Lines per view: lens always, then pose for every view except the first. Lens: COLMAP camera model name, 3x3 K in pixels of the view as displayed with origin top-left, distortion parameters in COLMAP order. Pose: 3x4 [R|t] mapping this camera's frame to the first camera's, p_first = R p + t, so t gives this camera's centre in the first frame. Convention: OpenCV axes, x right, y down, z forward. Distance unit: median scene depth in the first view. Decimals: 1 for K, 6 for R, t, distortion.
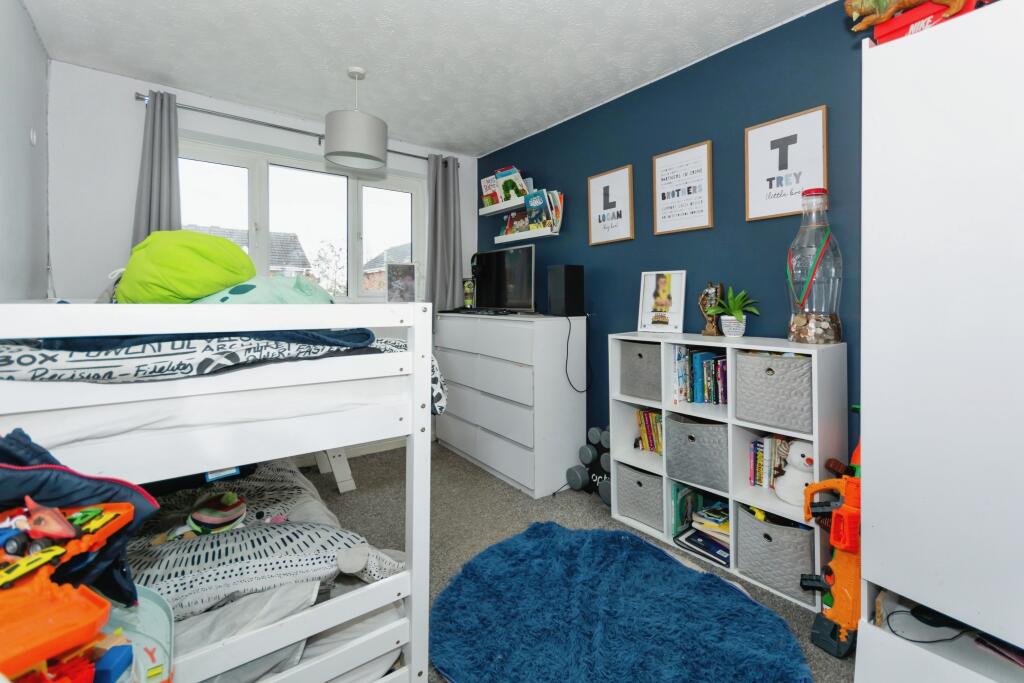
lens RADIAL K [[450.1, 0, 513.9], [0, 450.1, 307.0], [0, 0, 1]] dist [-0.001114, -0.000087]
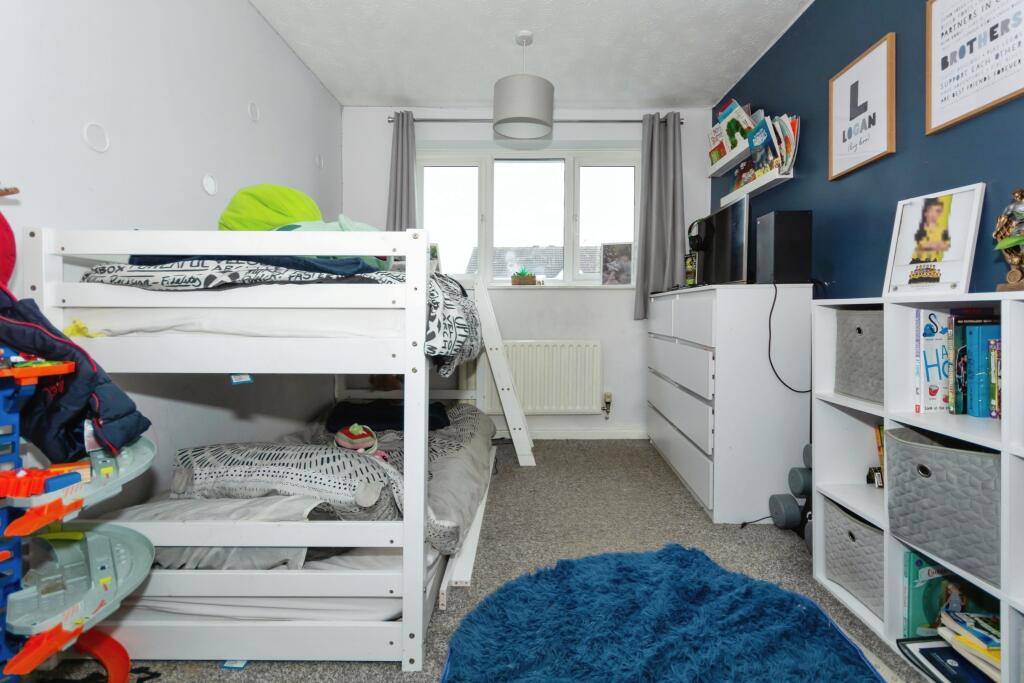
lens RADIAL K [[459.1, 0, 515.9], [0, 459.1, 322.3], [0, 0, 1]] dist [0.000214, -0.000205]
pose [[0.797232, 0.016720, -0.603442, 0.287235], [-0.005589, 0.999778, 0.020318, 0.087883], [0.603648, -0.012826, 0.797148, 0.218794]]
